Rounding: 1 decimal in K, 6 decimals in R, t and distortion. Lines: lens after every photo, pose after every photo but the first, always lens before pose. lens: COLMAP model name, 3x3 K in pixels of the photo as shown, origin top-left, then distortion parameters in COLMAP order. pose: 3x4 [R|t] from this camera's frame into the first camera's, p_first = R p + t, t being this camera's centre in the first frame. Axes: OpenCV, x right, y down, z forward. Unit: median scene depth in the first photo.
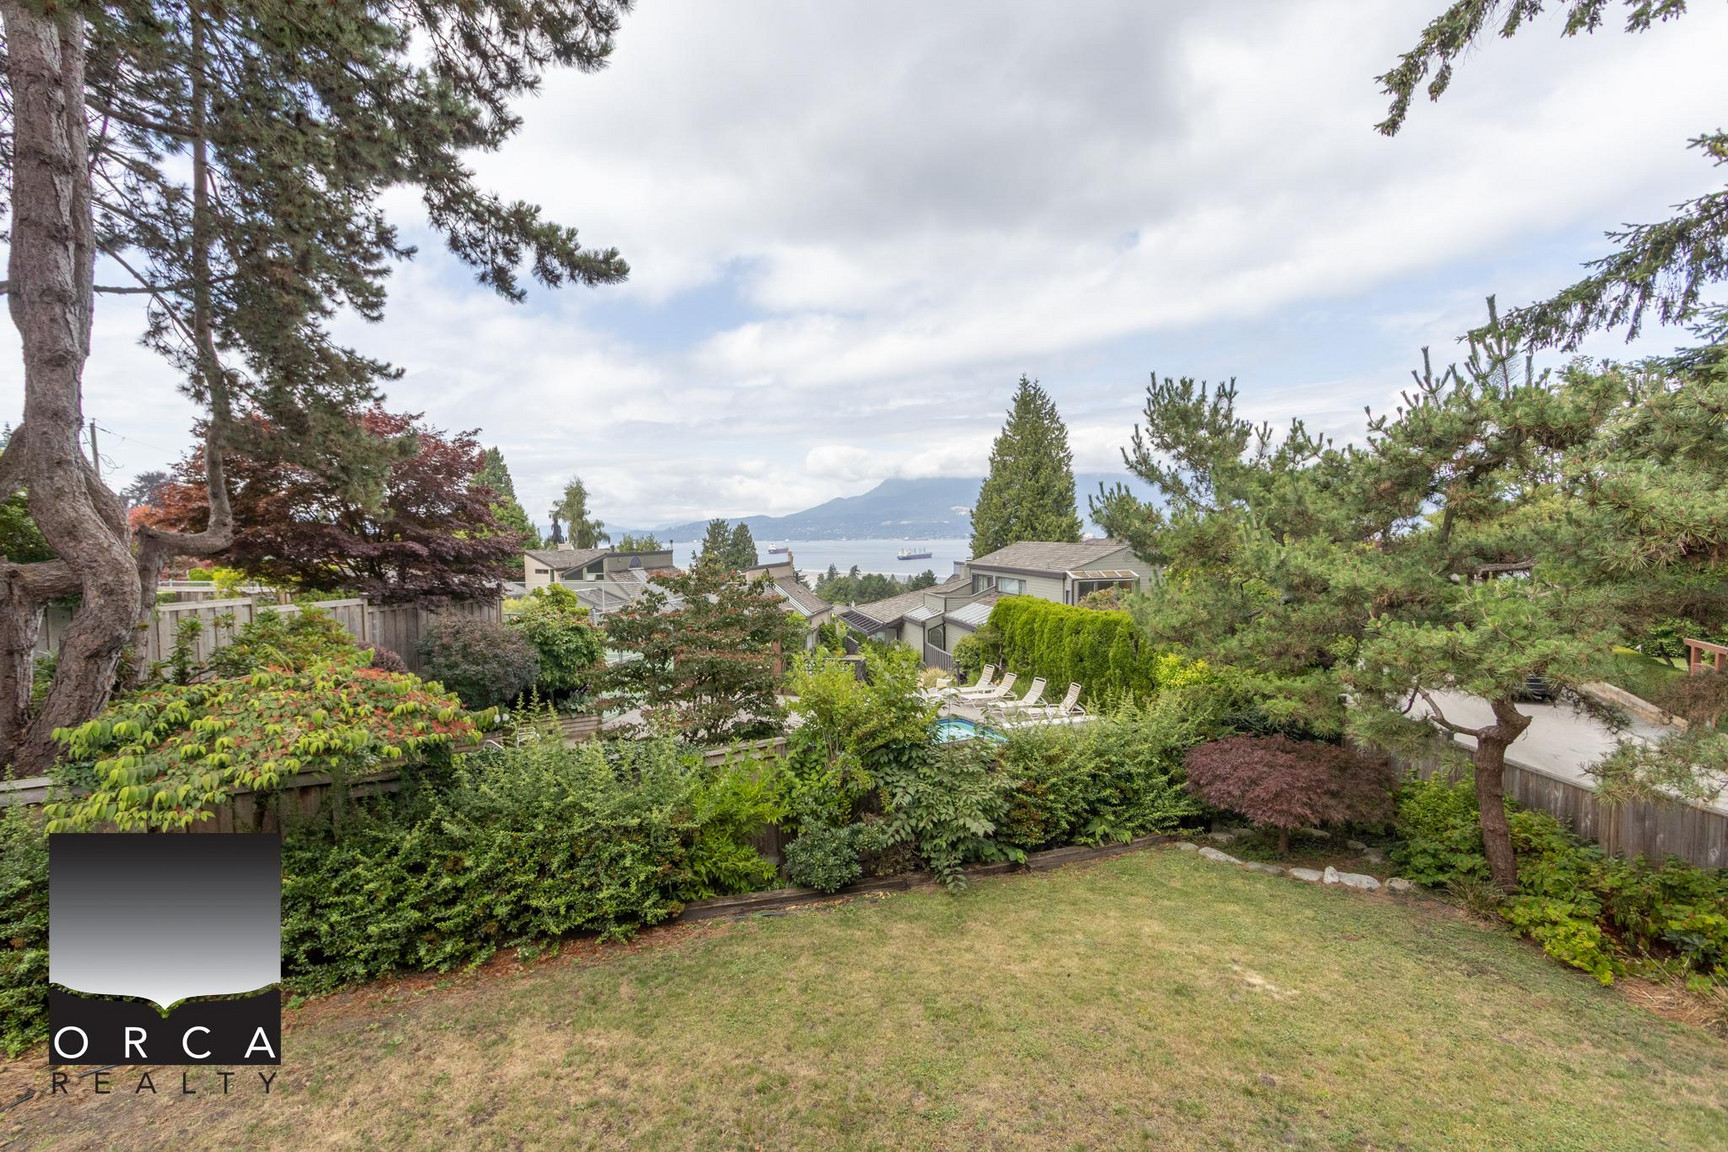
lens RADIAL K [[785.4, 0, 844.7], [0, 785.4, 584.6], [0, 0, 1]] dist [0.003761, -0.000962]
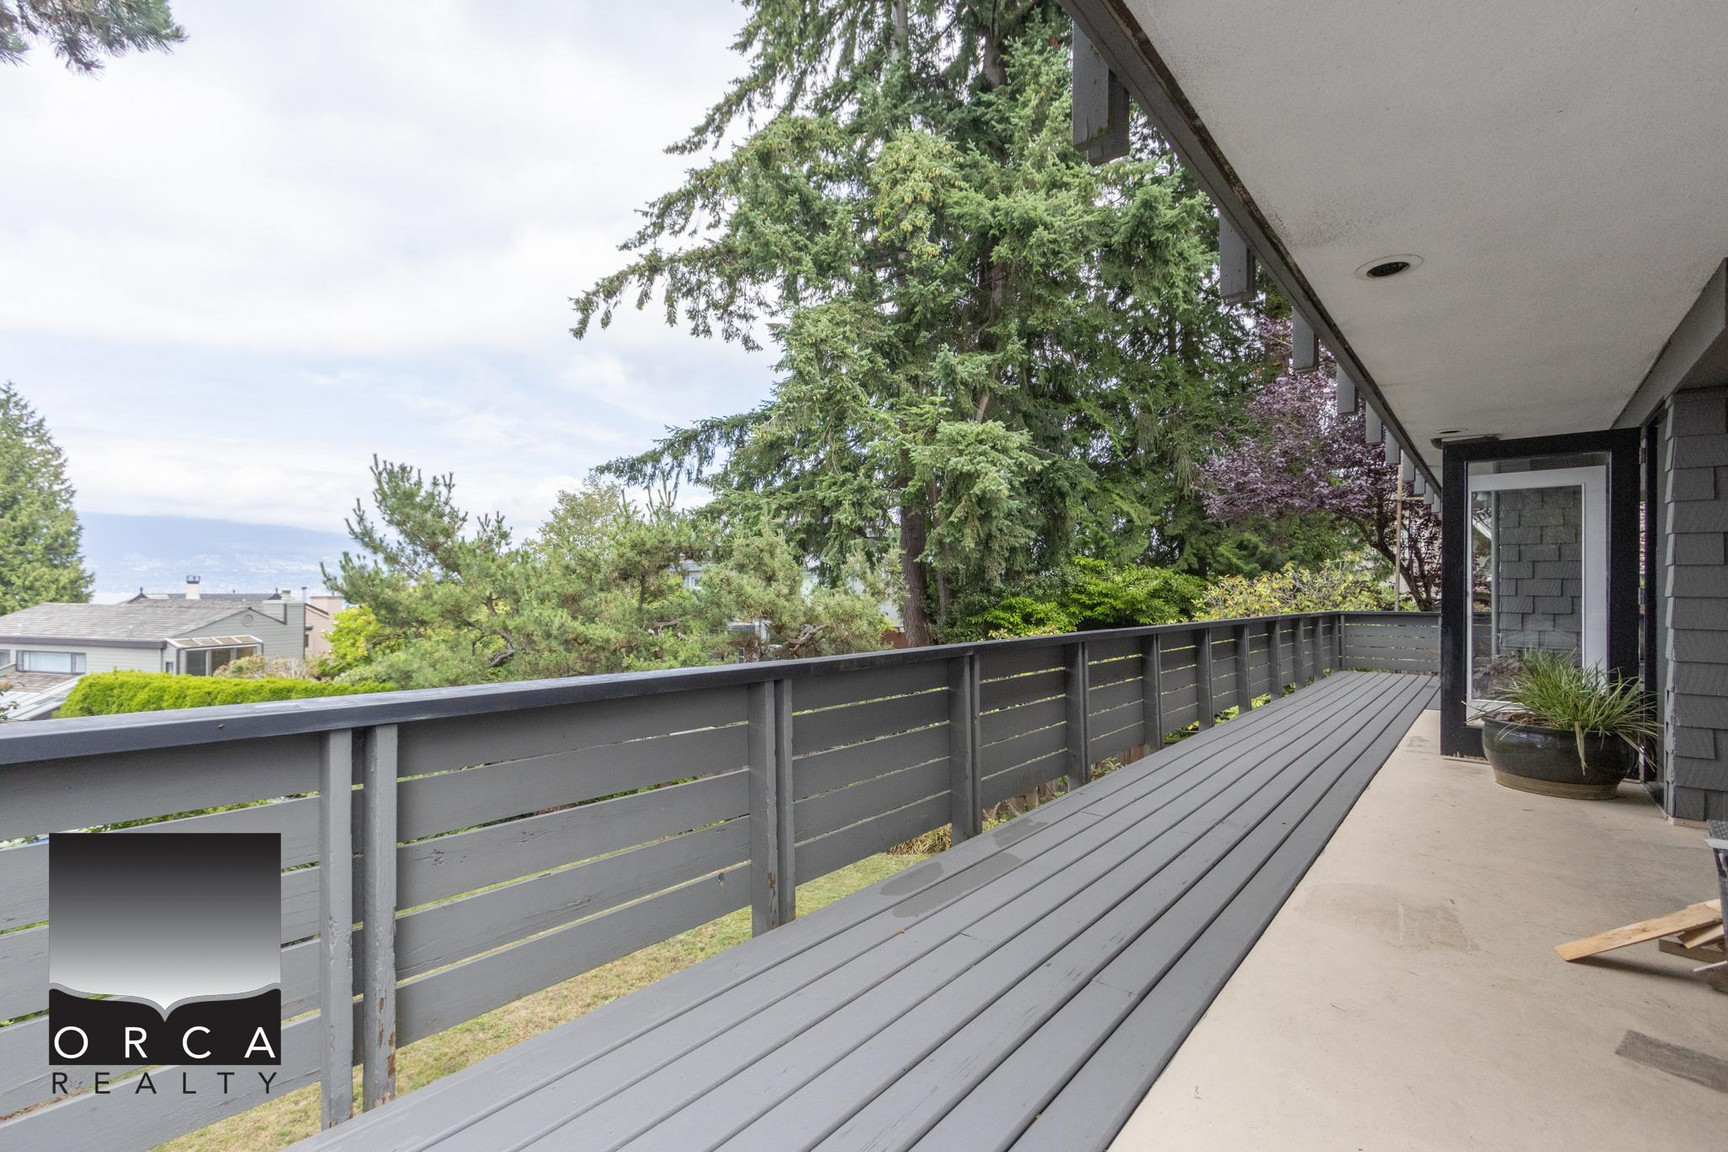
lens RADIAL K [[785.4, 0, 847.4], [0, 785.4, 580.1], [0, 0, 1]] dist [0.003761, -0.000962]
pose [[0.446945, 0.027123, 0.894150, -0.216792], [0.044859, 0.997603, -0.052683, -0.004181], [-0.893436, 0.063657, 0.444657, -0.051441]]
